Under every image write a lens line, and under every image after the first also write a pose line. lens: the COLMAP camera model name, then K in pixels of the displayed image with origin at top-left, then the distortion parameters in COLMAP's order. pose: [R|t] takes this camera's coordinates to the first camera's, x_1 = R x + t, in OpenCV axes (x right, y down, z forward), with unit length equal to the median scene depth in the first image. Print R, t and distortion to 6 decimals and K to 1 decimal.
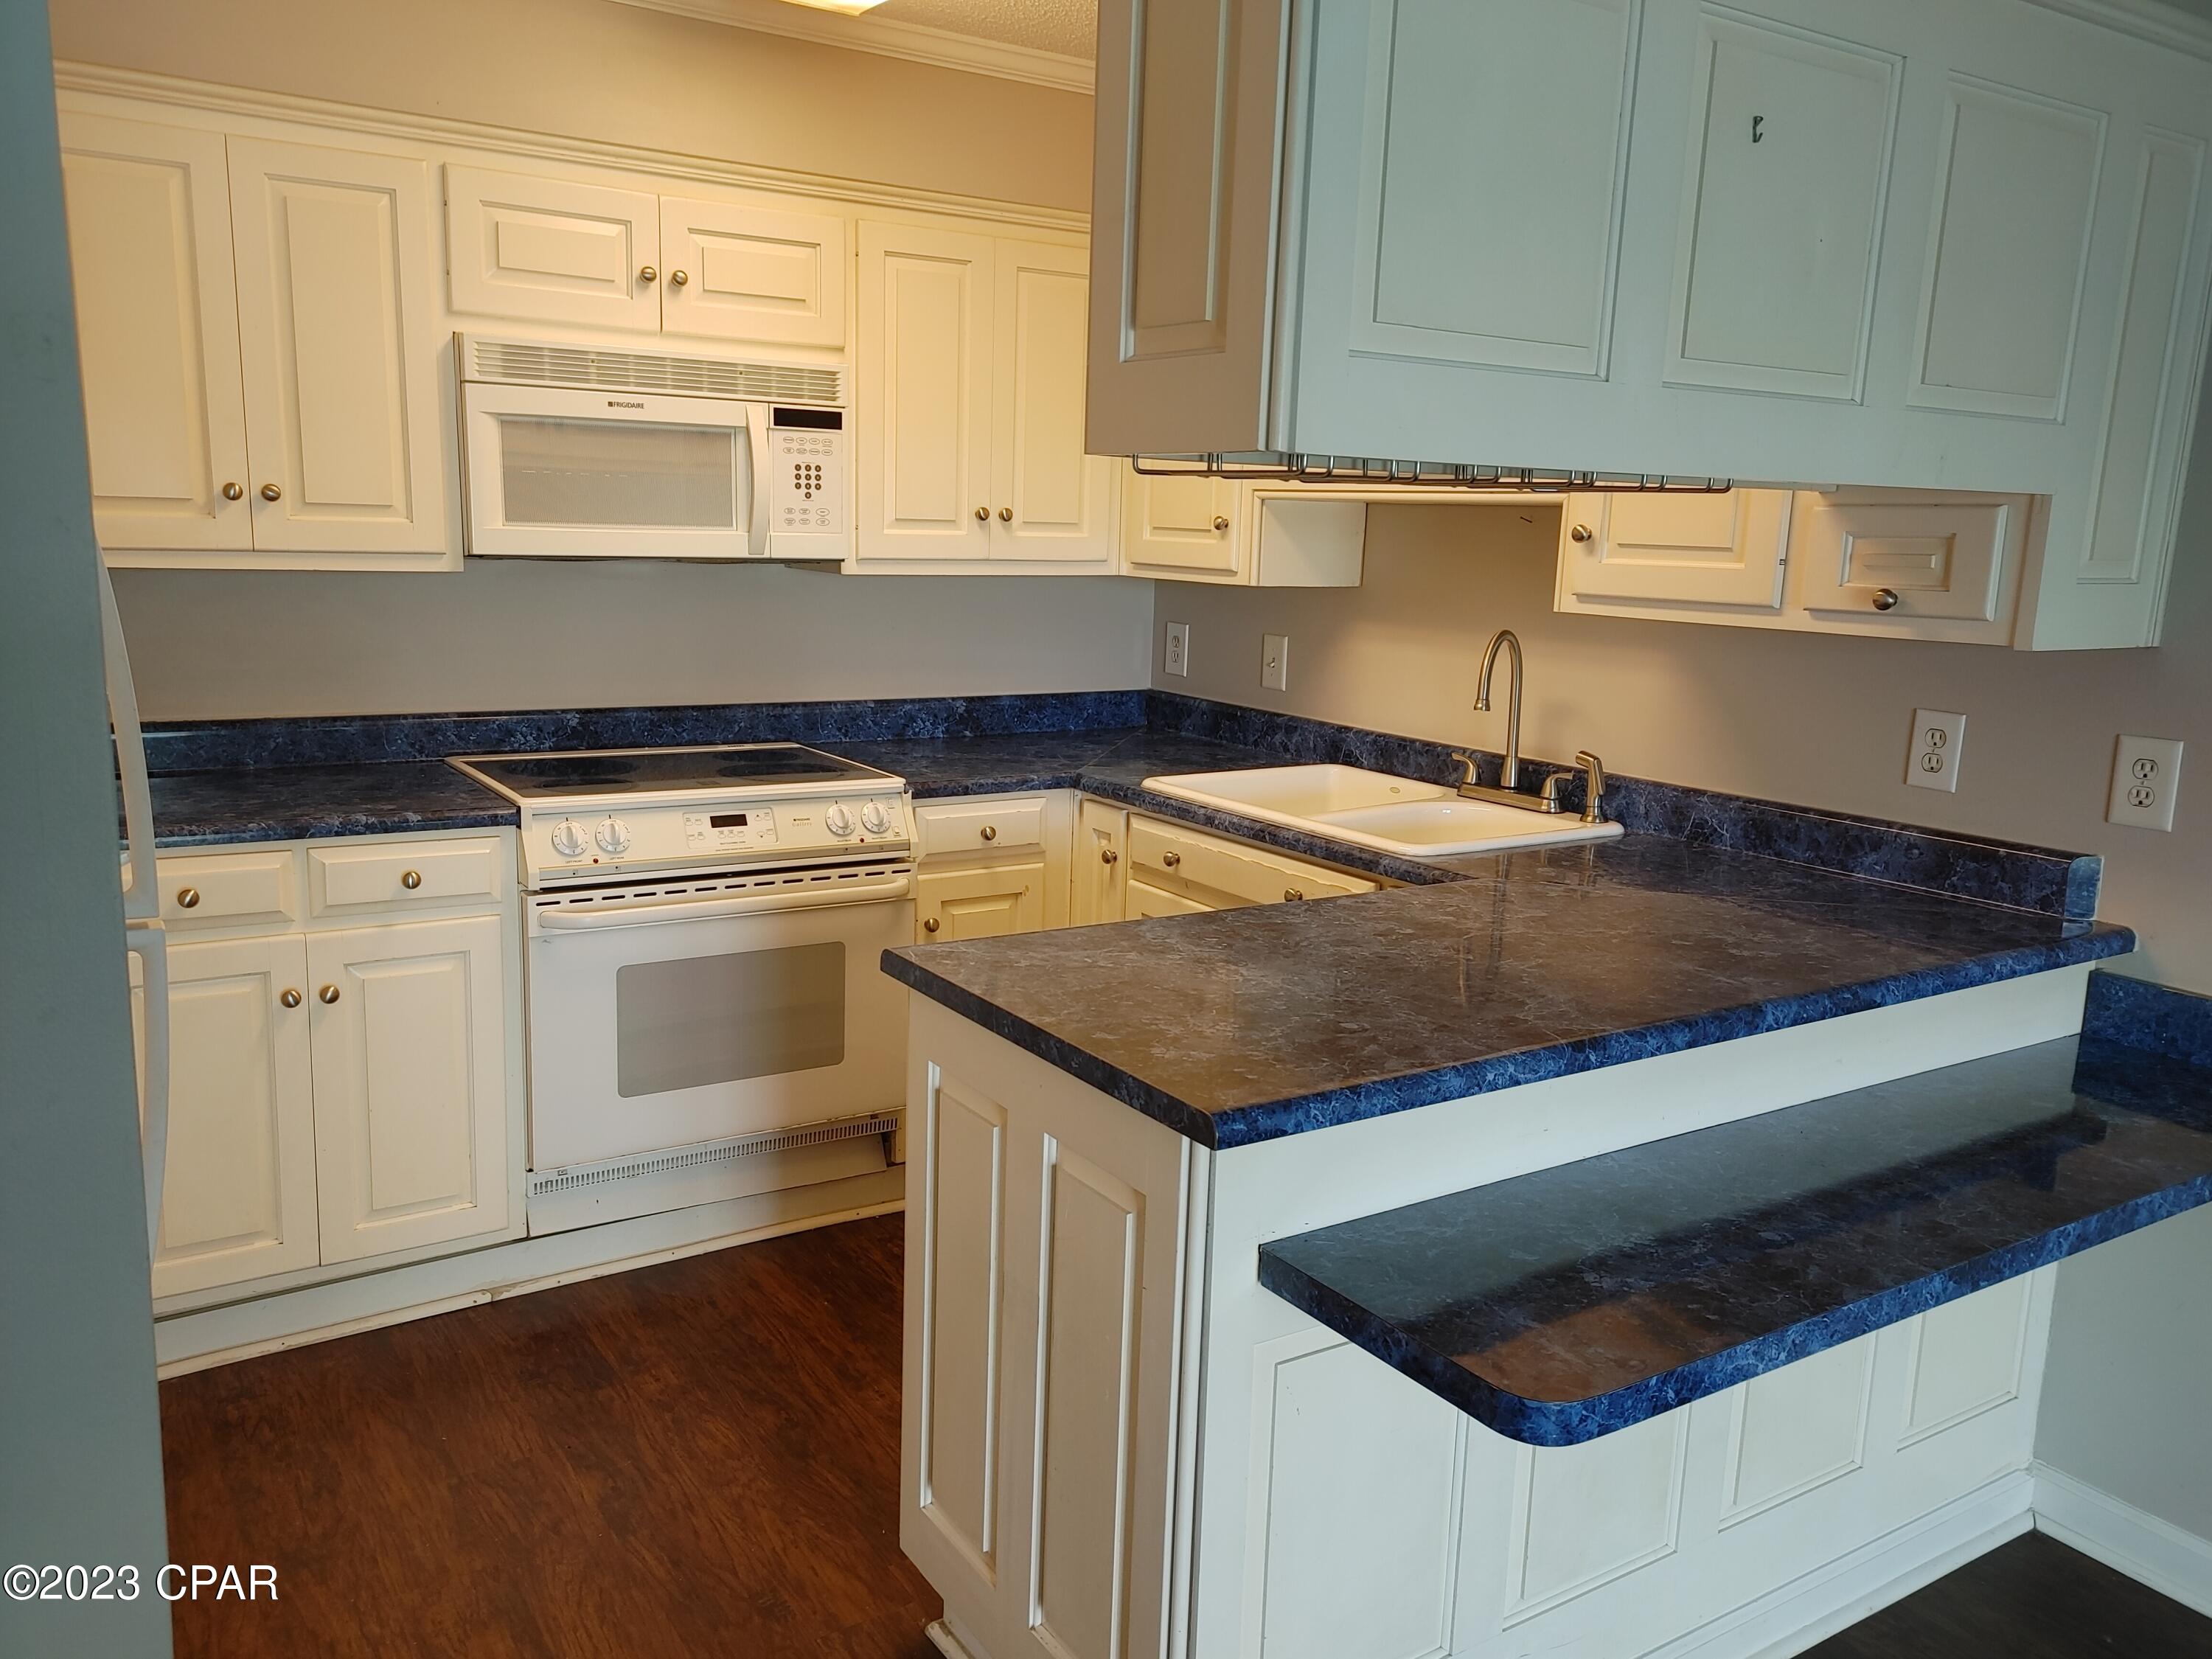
lens RADIAL K [[1715.6, 0, 1106.0], [0, 1715.6, 829.5], [0, 0, 1]] dist [0.073196, -0.056997]
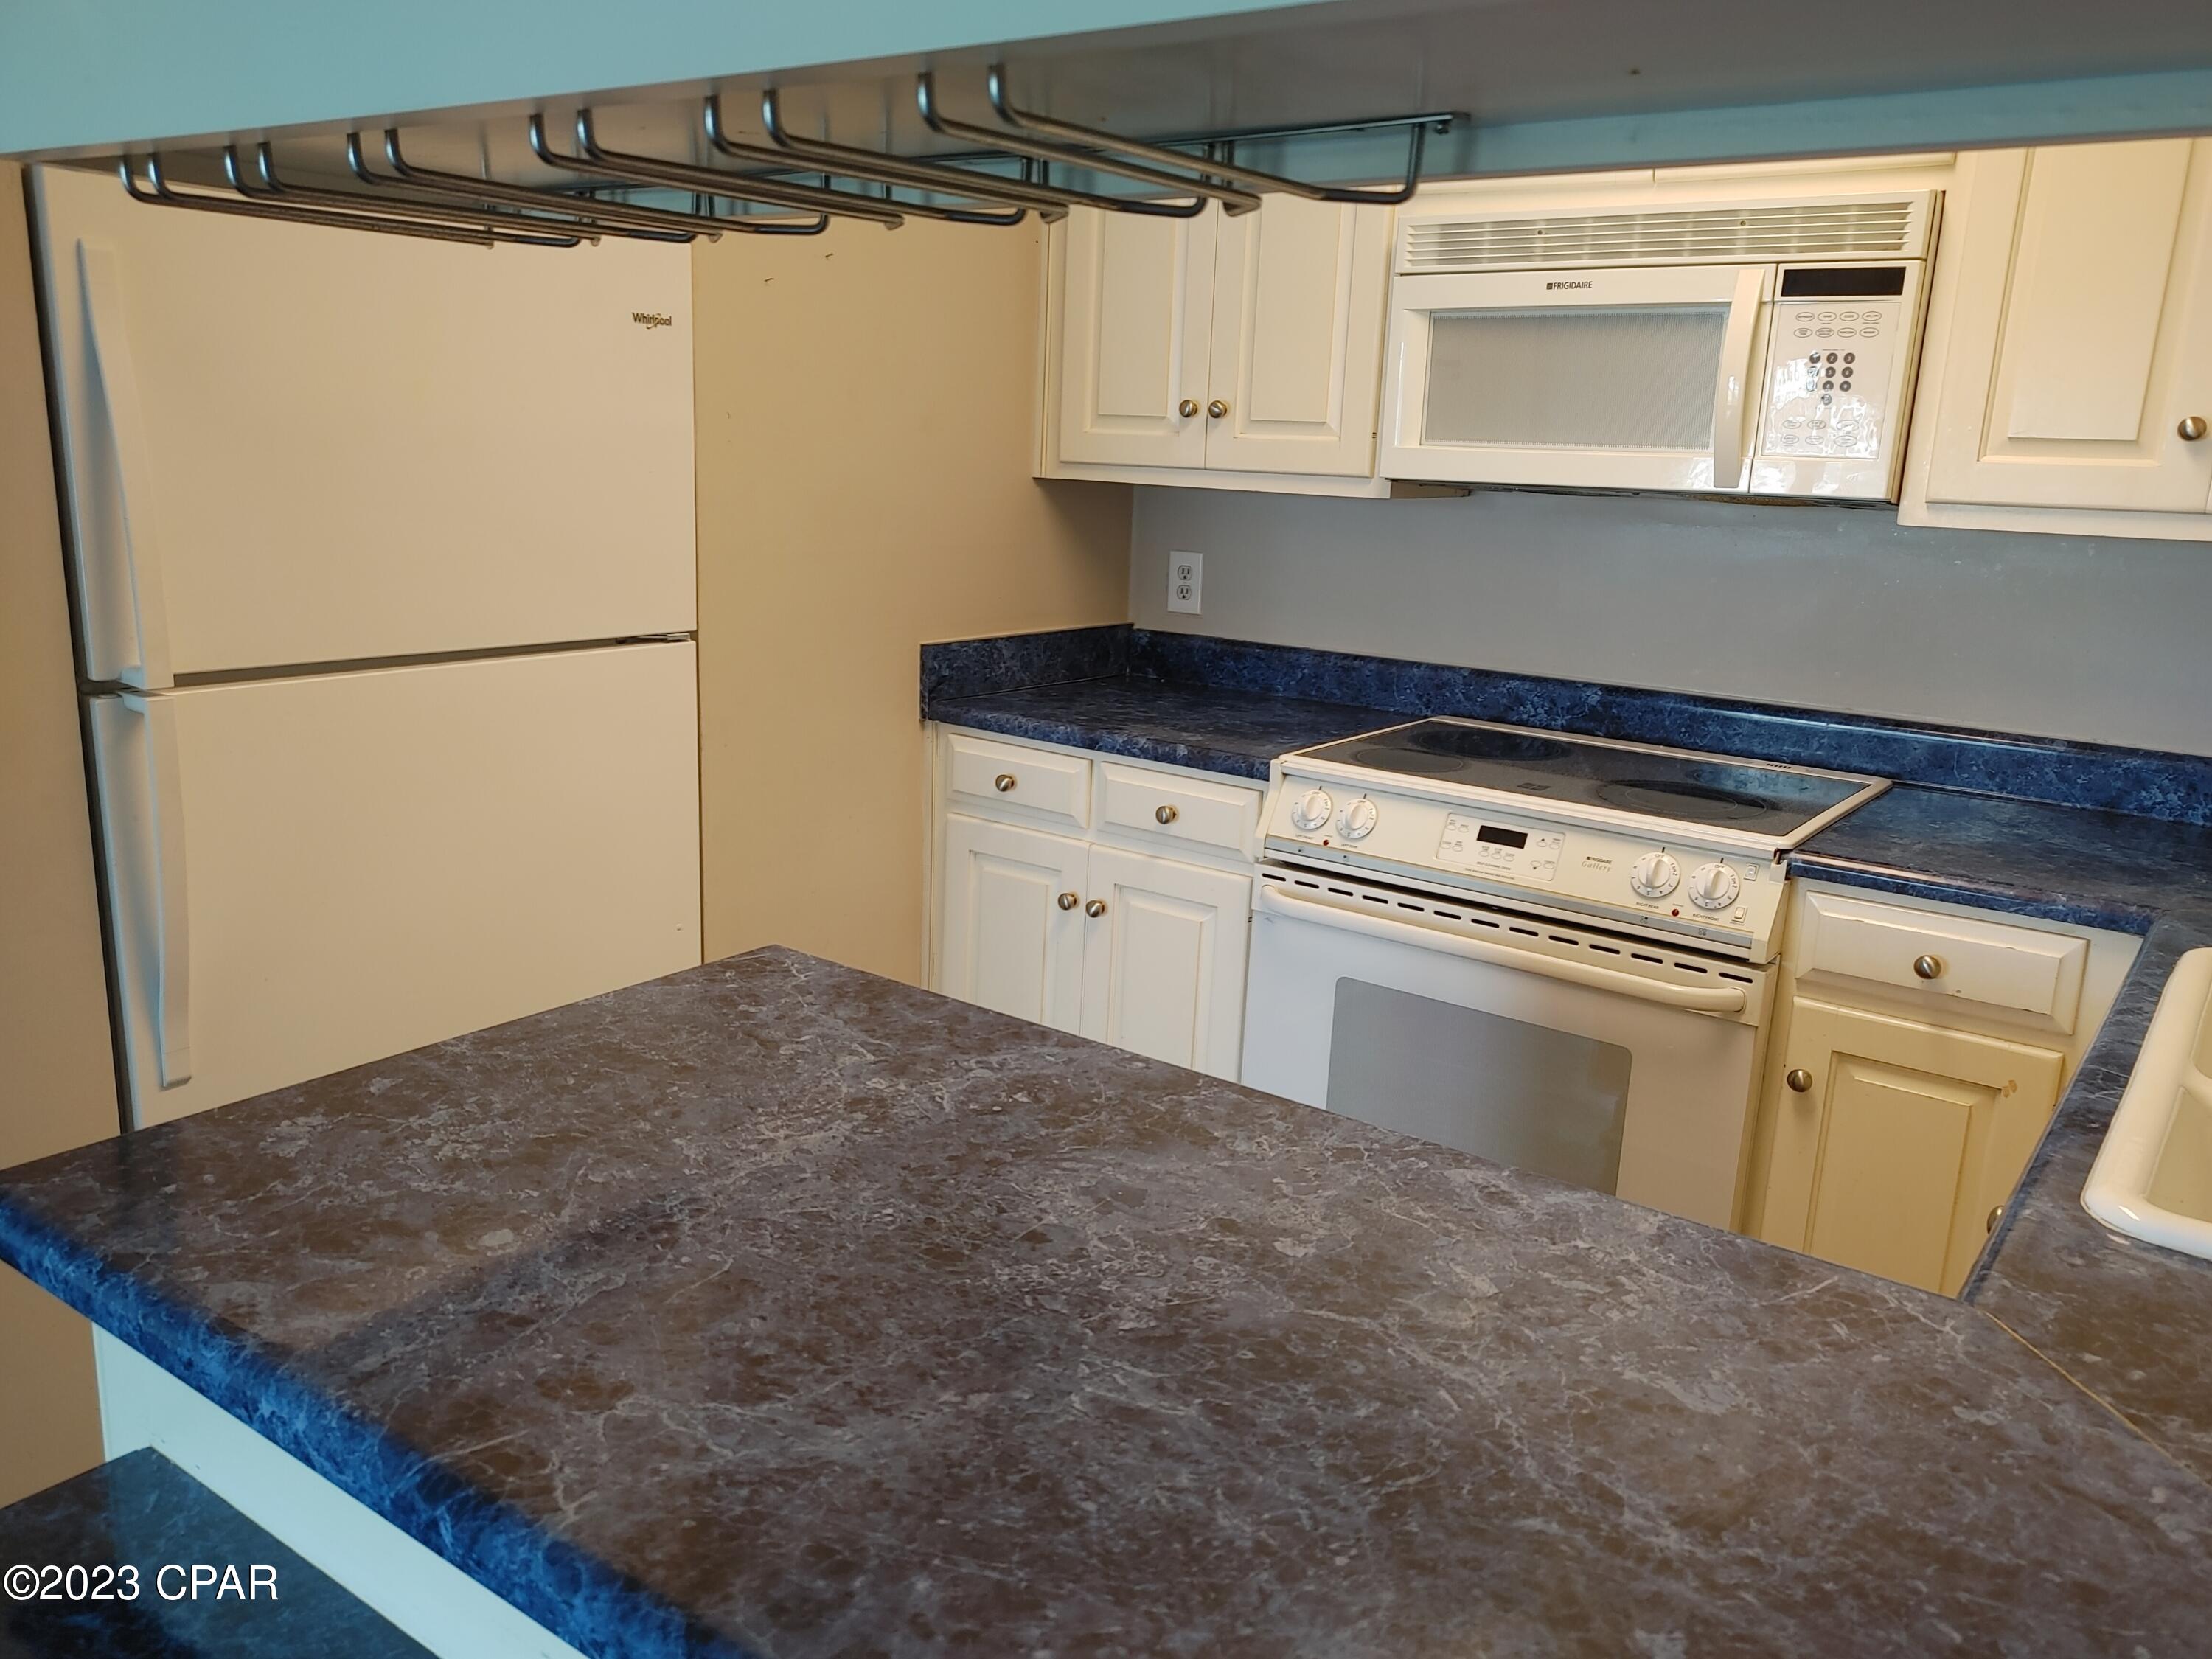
lens RADIAL K [[1715.6, 0, 1106.0], [0, 1715.6, 829.5], [0, 0, 1]] dist [0.073196, -0.056997]
pose [[0.347853, 0.195866, -0.916861, 0.411852], [-0.199113, 0.971059, 0.131902, -0.073636], [0.916162, 0.136676, 0.376786, 0.569465]]
